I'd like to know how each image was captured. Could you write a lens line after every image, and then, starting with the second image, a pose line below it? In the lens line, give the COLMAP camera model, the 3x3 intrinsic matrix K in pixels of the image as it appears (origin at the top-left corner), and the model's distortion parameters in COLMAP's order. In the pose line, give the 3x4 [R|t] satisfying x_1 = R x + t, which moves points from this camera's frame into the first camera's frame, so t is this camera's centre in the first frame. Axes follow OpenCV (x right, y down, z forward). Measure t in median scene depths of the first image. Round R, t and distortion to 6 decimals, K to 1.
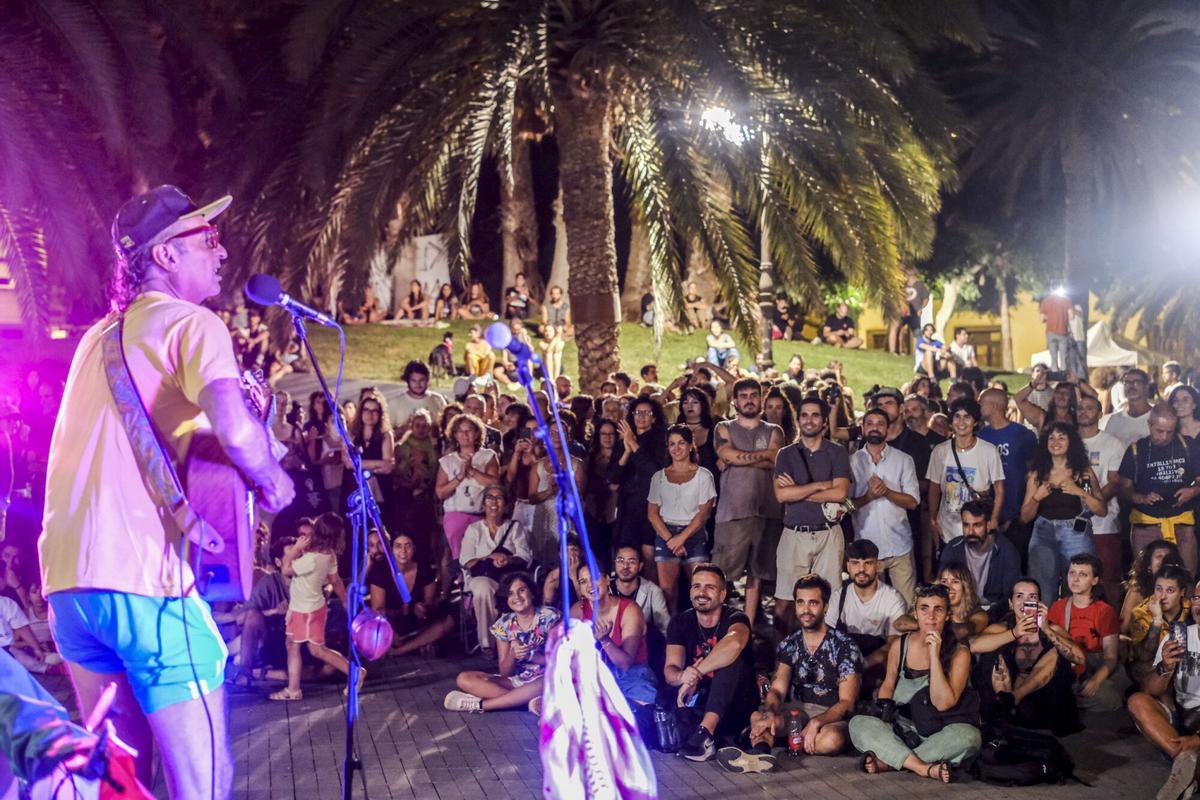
lens RADIAL K [[1750.1, 0, 597.5], [0, 1750.1, 370.7], [0, 0, 1]] dist [-0.005035, 0.000000]
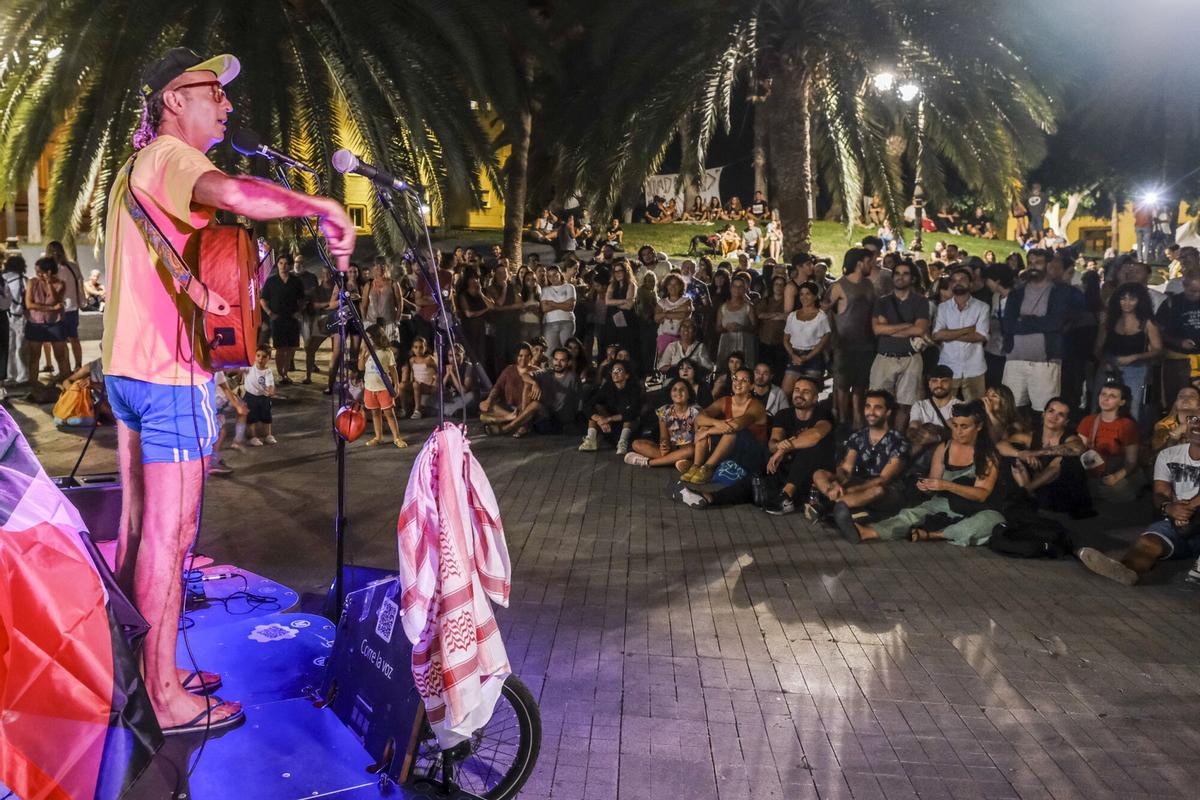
lens RADIAL K [[989.9, 0, 499.8], [0, 989.9, 356.6], [0, 0, 1]] dist [0.013532, -0.022396]
pose [[0.945913, 0.036526, -0.322359, 0.057706], [-0.004044, 0.994892, 0.100865, 0.009387], [0.324397, -0.094106, 0.941228, 0.108854]]
